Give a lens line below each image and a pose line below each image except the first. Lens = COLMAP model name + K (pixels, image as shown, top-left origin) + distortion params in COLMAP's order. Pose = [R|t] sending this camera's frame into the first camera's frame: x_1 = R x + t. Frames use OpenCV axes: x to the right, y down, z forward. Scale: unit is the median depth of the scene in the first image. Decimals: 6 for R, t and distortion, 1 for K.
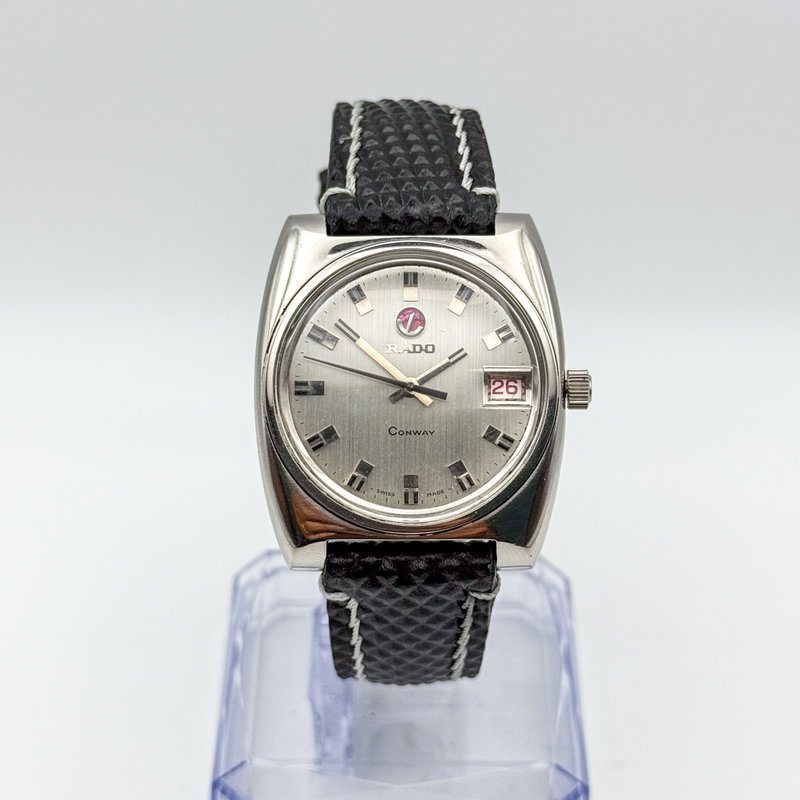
lens RADIAL K [[2093.9, 0, 402.2], [0, 2093.9, 399.2], [0, 0, 1]] dist [0.191737, 0.000000]
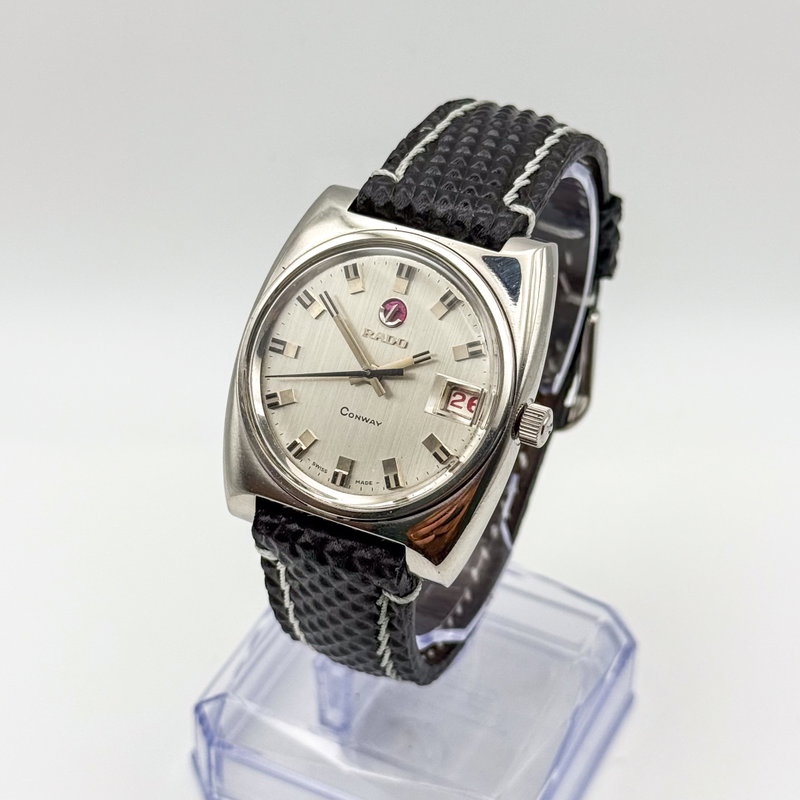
lens RADIAL K [[2093.9, 0, 401.1], [0, 2093.9, 399.9], [0, 0, 1]] dist [0.191737, 0.000000]
pose [[0.899587, 0.279400, -0.335677, 0.352174], [-0.281953, 0.958500, 0.042196, -0.039864], [0.333536, 0.056686, 0.941032, 0.056505]]
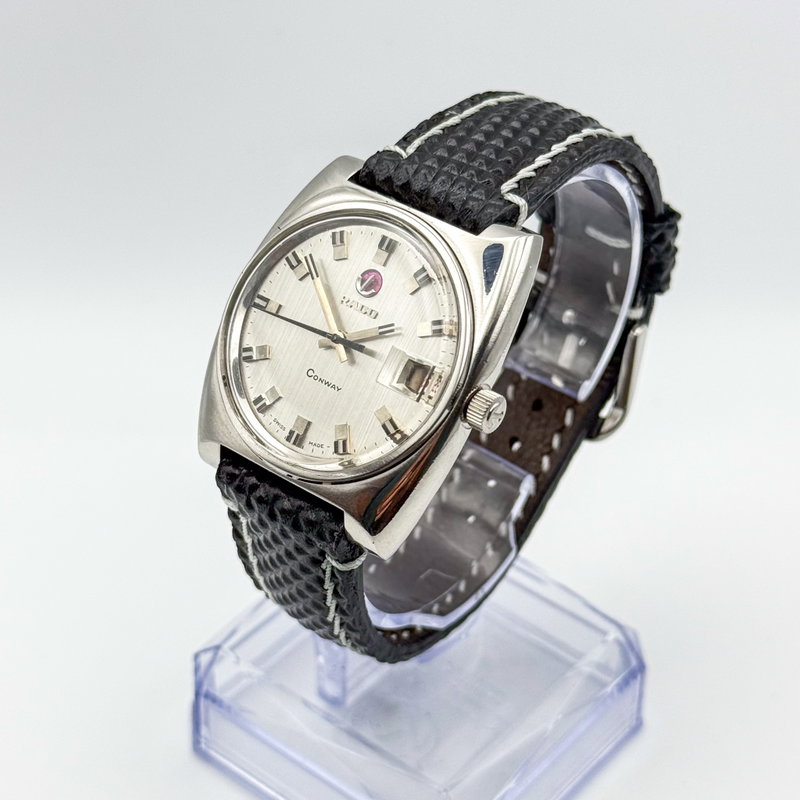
lens RADIAL K [[2093.9, 0, 399.2], [0, 2093.9, 392.4], [0, 0, 1]] dist [0.191737, 0.000000]
pose [[0.770402, 0.385199, -0.508038, 0.546229], [-0.401427, 0.912135, 0.082855, -0.077673], [0.495315, 0.140109, 0.857341, 0.139104]]
